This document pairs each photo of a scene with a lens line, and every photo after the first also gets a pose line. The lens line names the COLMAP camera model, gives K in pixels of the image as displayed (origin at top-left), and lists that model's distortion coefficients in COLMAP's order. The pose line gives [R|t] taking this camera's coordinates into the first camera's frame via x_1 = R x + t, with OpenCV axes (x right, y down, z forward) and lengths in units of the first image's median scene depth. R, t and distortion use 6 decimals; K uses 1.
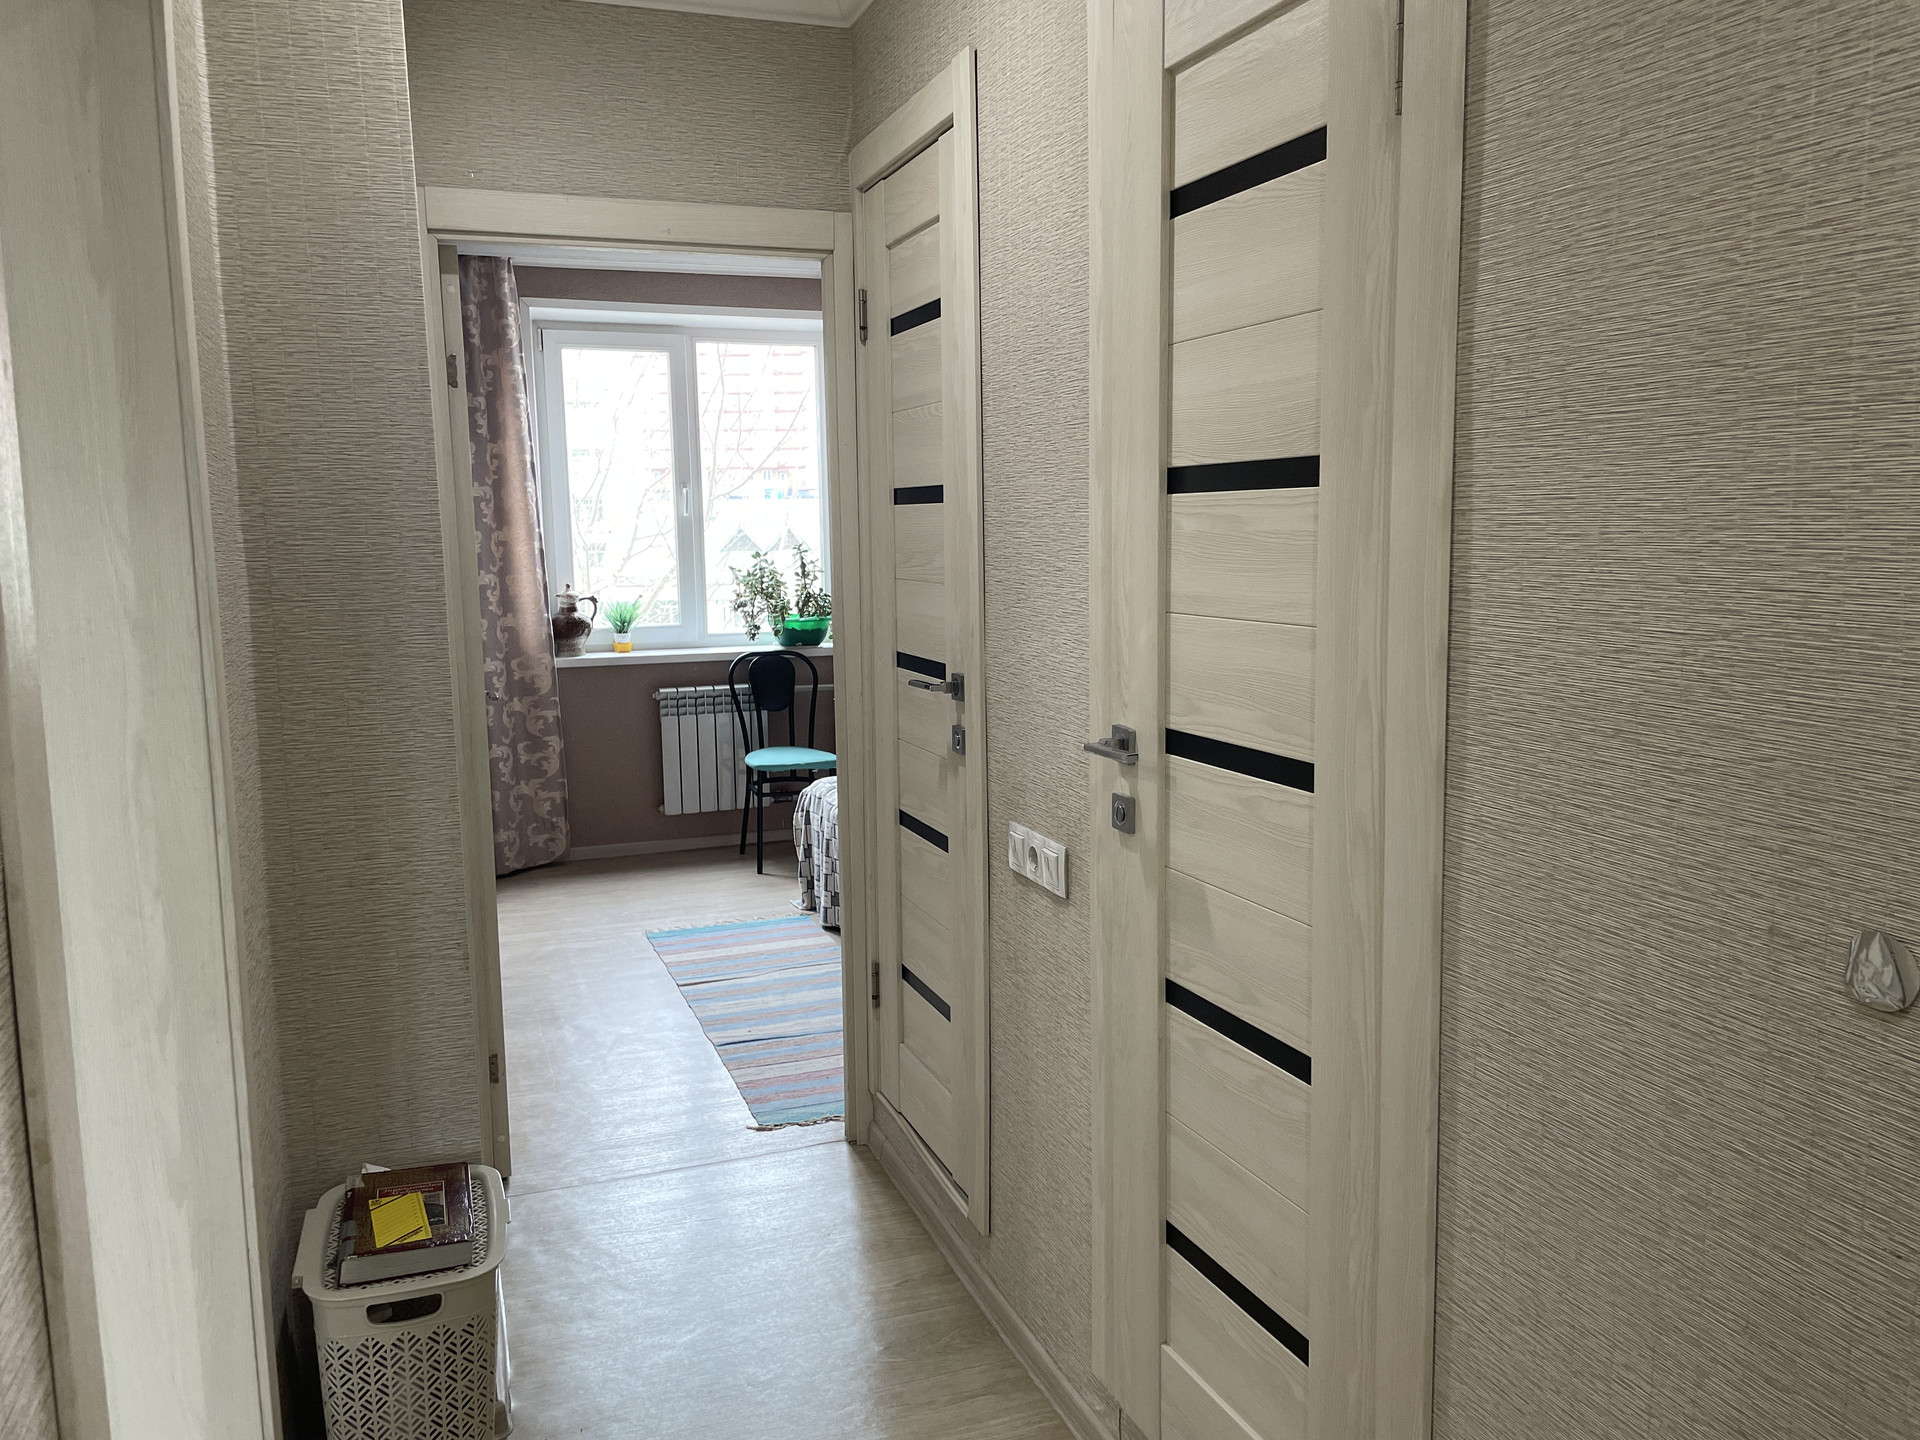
lens RADIAL K [[1453.6, 0, 963.5], [0, 1453.6, 710.4], [0, 0, 1]] dist [0.076827, -0.098796]
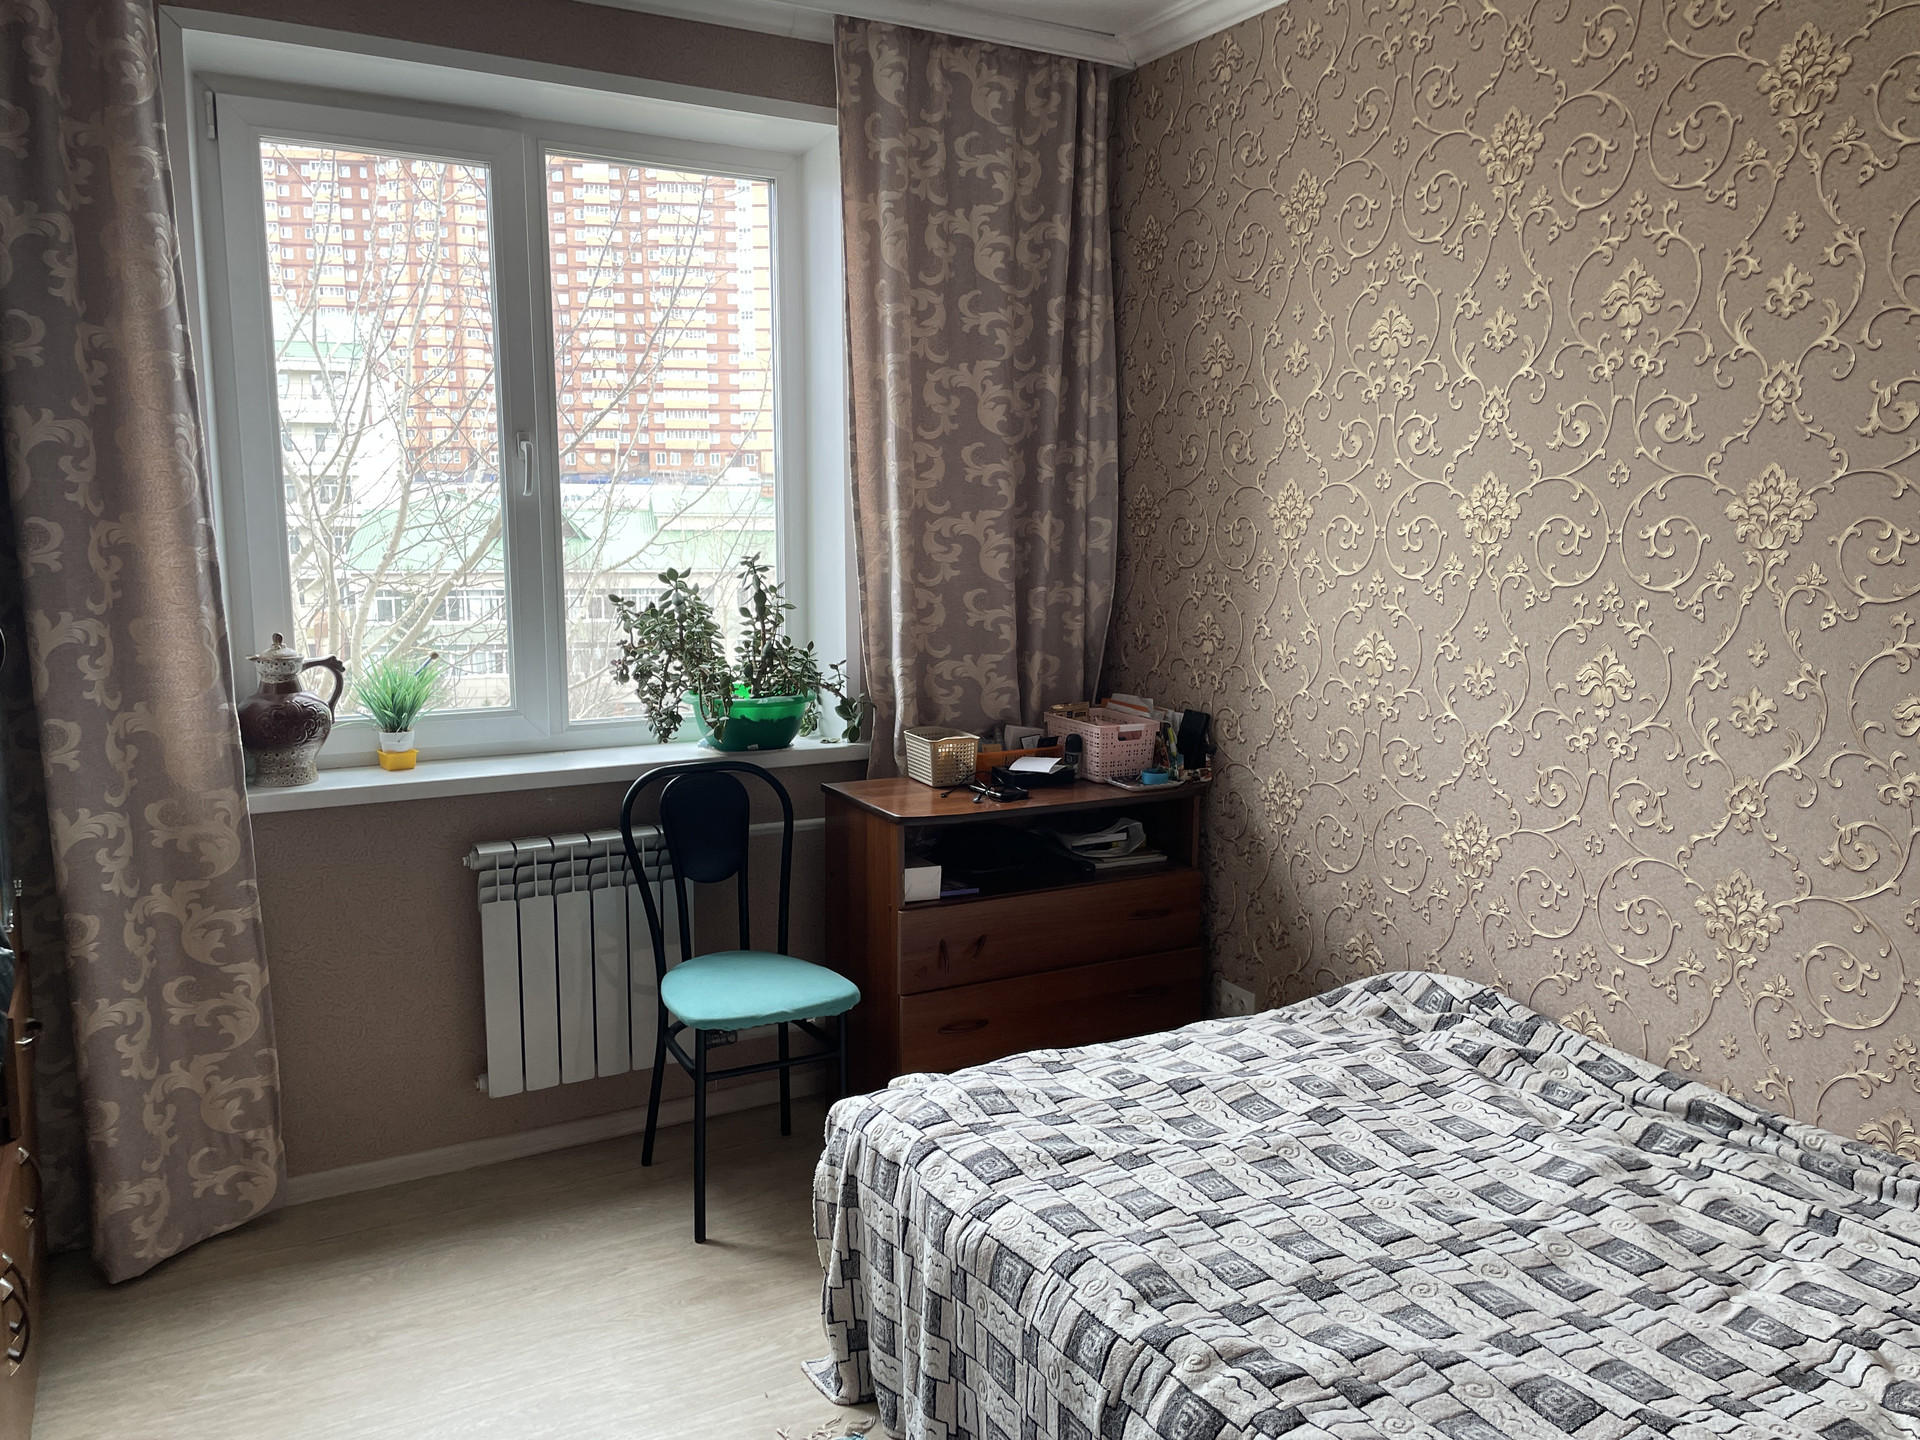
lens RADIAL K [[1453.6, 0, 966.9], [0, 1453.6, 729.0], [0, 0, 1]] dist [0.076827, -0.098796]
pose [[0.987984, -0.003743, 0.154509, -0.122649], [0.000669, 0.999801, 0.019938, -0.065024], [-0.154553, -0.019595, 0.987790, 0.490387]]
